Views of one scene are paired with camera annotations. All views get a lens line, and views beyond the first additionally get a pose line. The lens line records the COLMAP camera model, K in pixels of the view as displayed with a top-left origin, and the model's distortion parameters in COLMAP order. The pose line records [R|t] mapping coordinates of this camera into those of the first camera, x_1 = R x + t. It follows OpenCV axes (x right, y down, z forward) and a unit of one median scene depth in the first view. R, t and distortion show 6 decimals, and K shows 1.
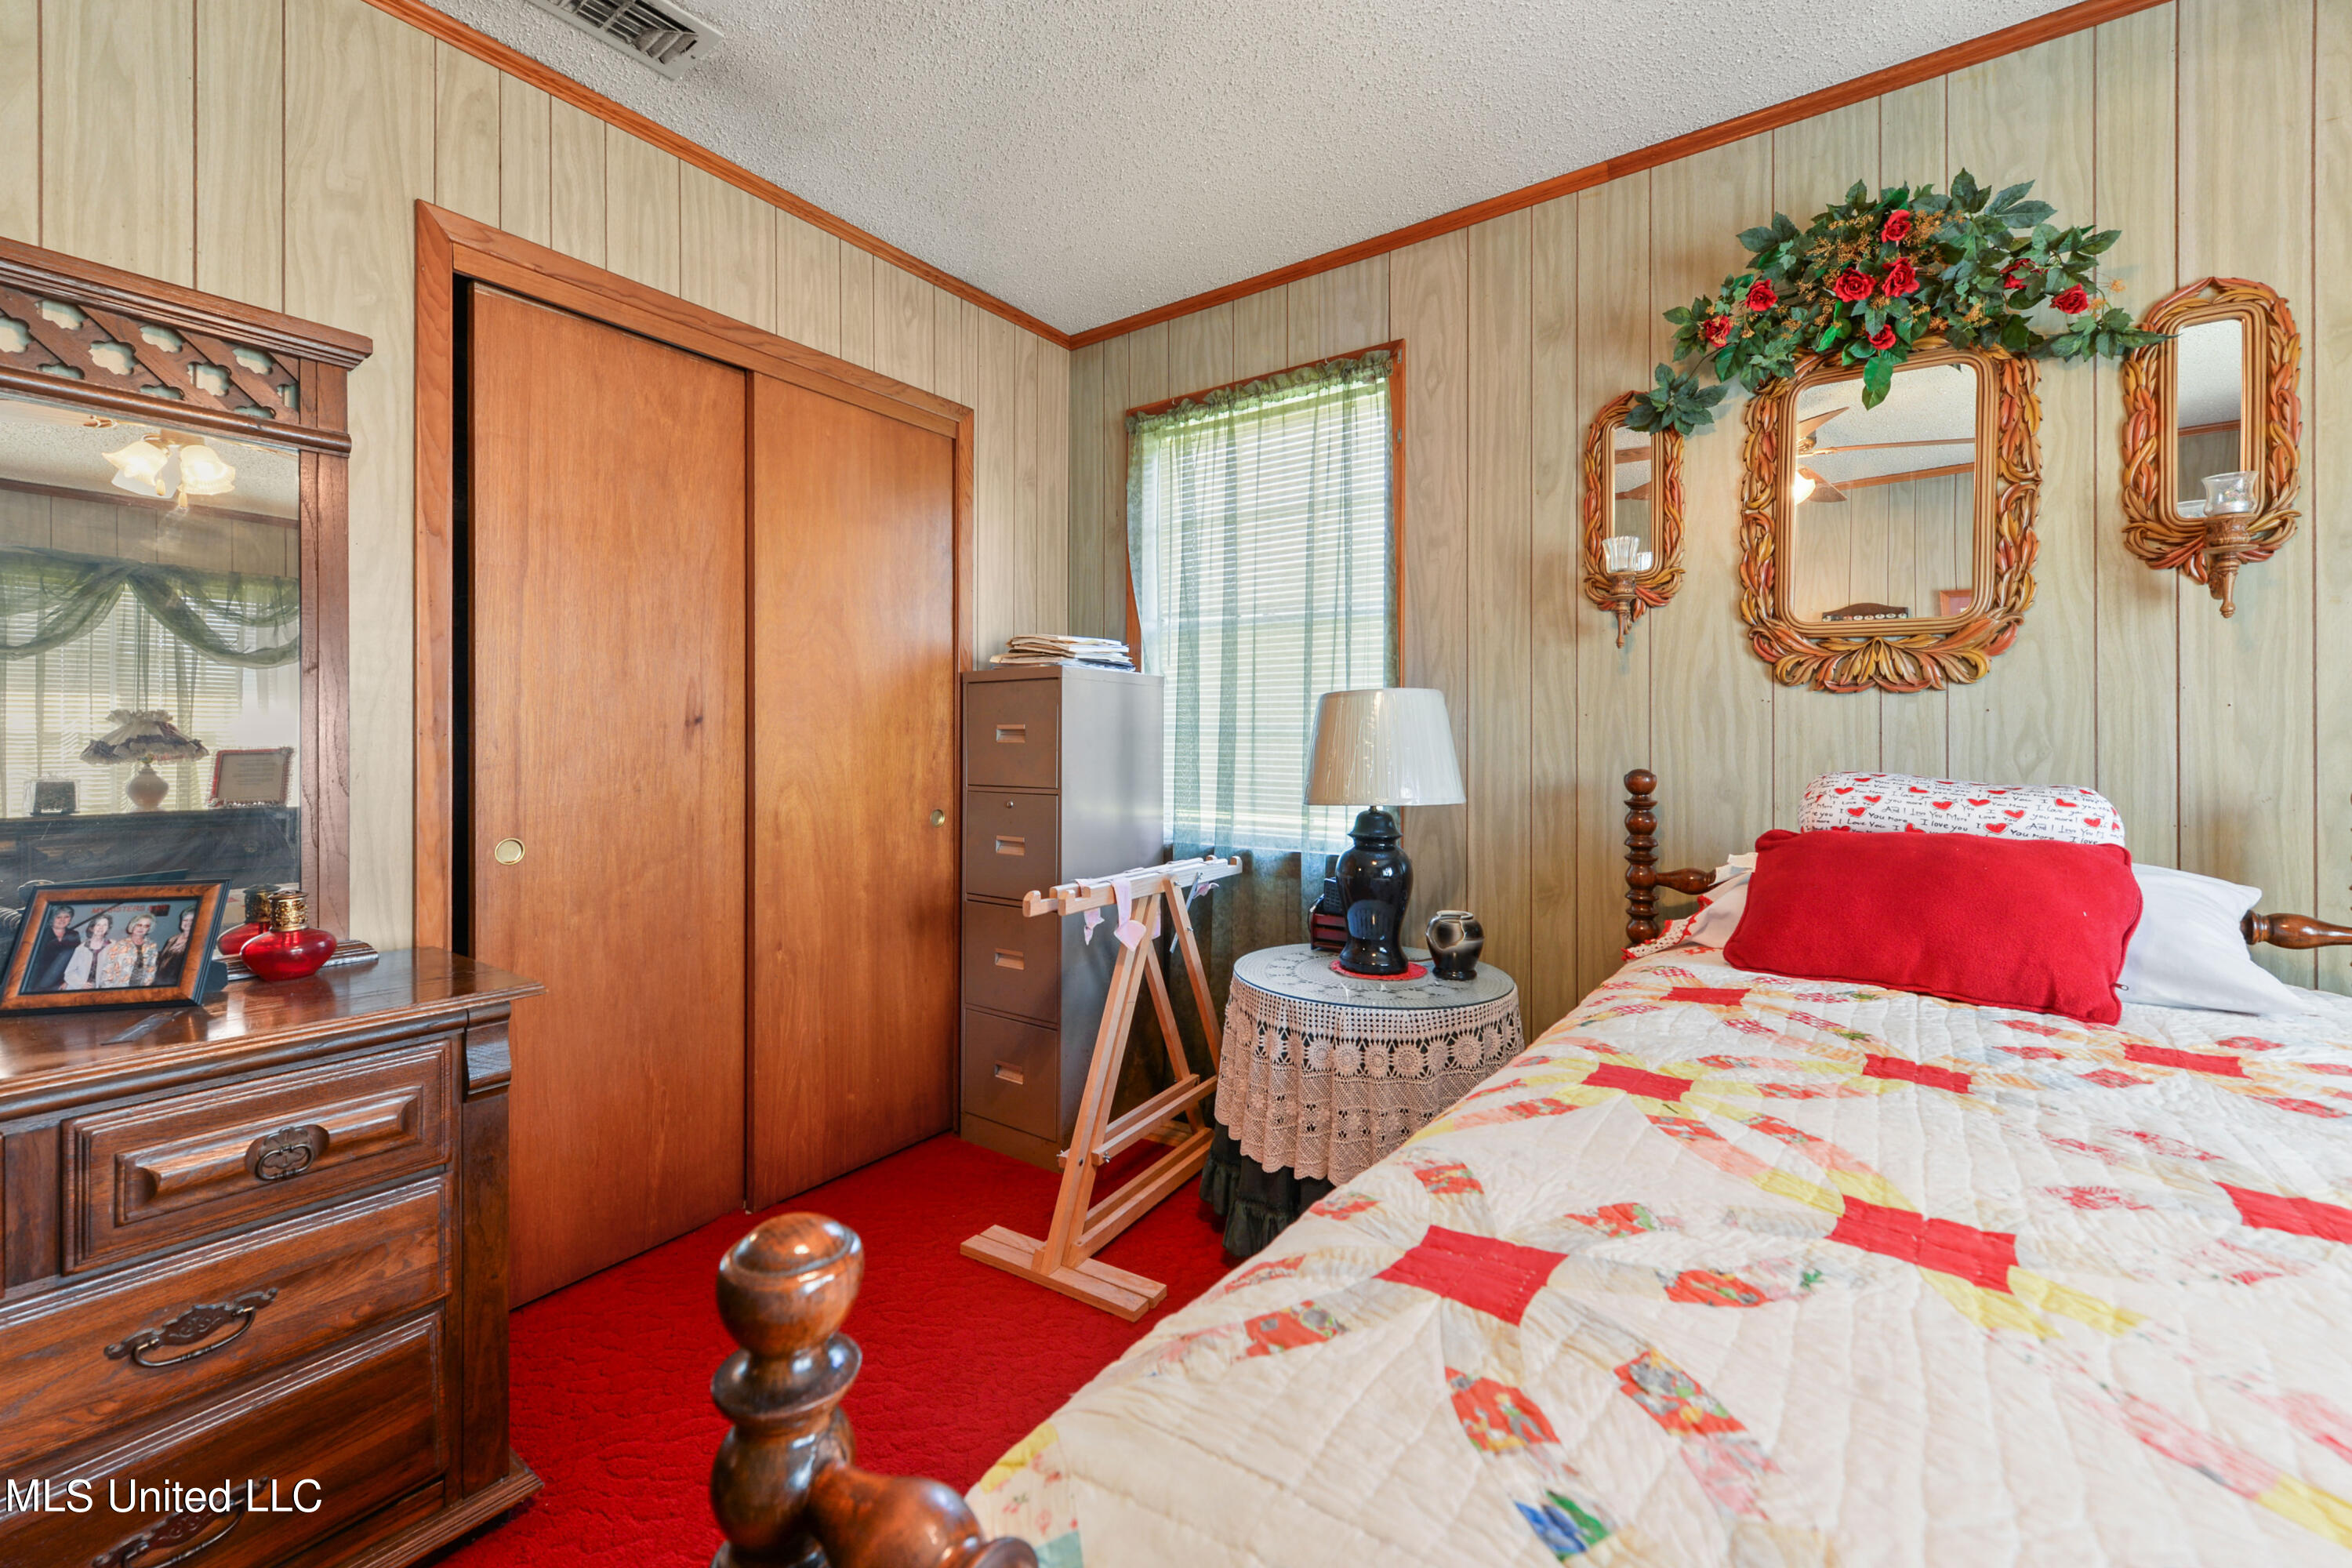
lens RADIAL K [[968.8, 0, 1176.6], [0, 968.8, 737.8], [0, 0, 1]] dist [-0.000485, -0.000663]
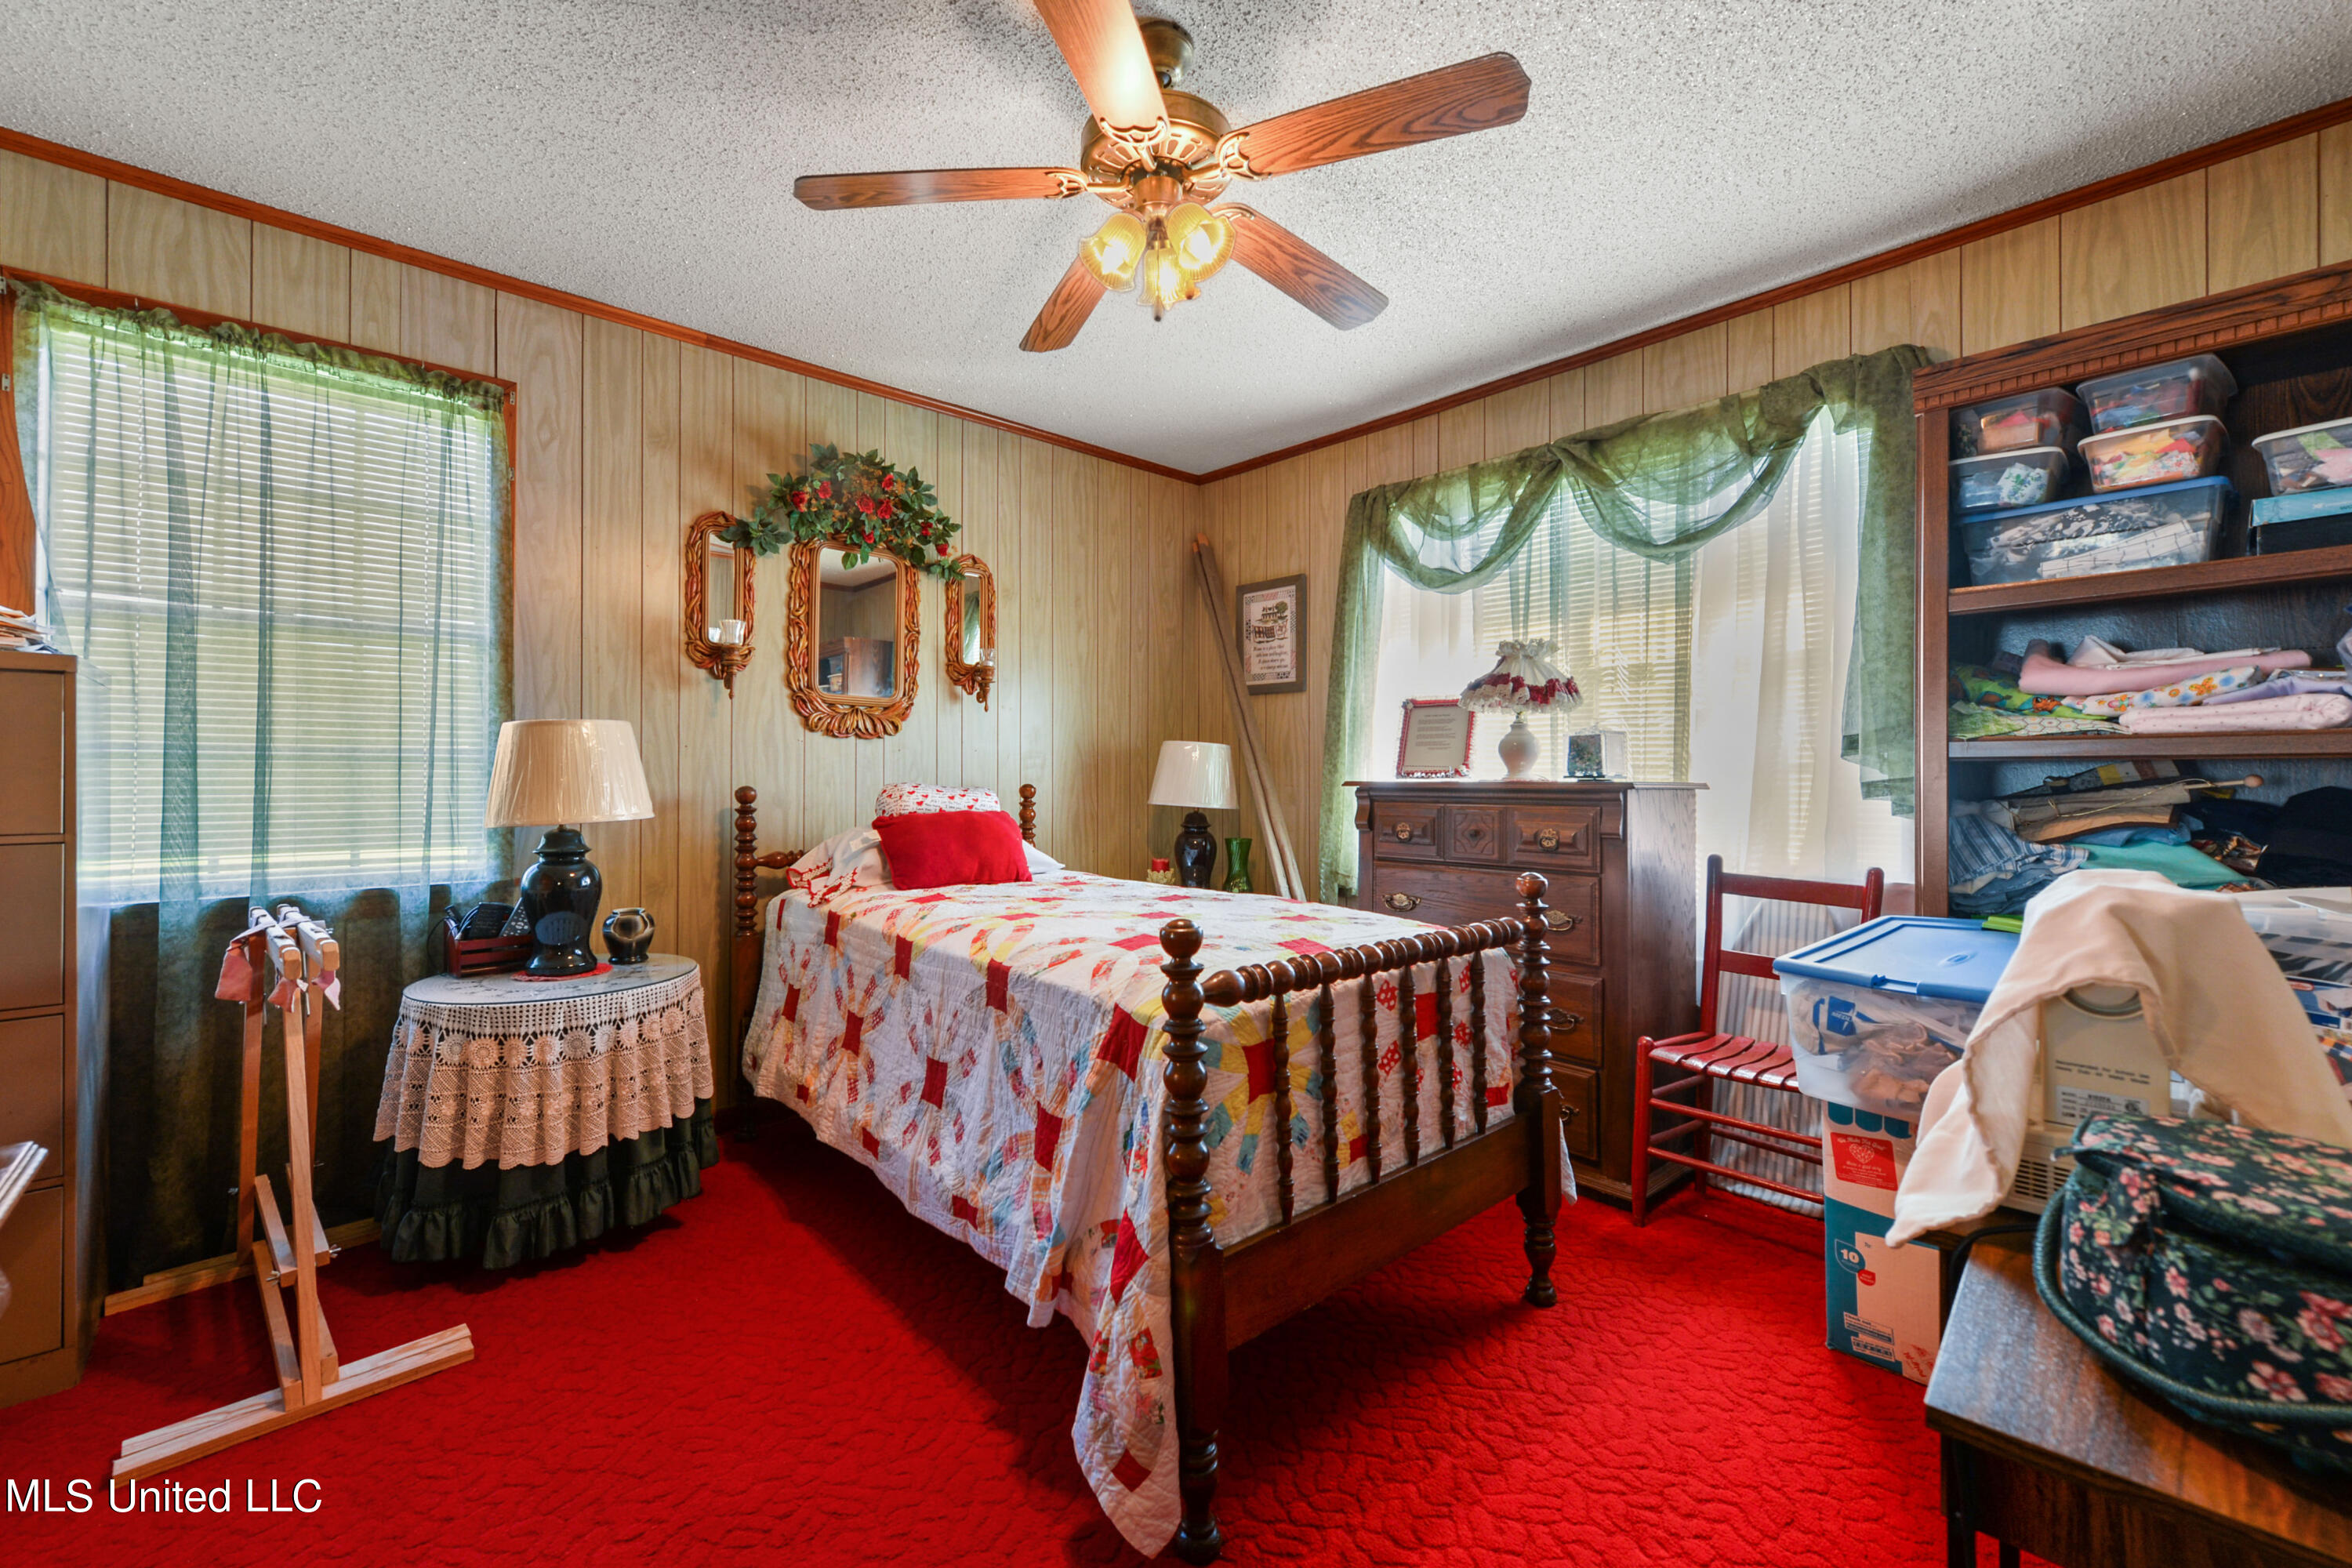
lens RADIAL K [[921.6, 0, 1180.4], [0, 921.6, 770.5], [0, 0, 1]] dist [0.003238, -0.000063]
pose [[0.182526, 0.001028, 0.983201, -0.711035], [-0.000426, 0.999999, -0.000966, 0.010372], [-0.983201, -0.000243, 0.182526, 0.124740]]
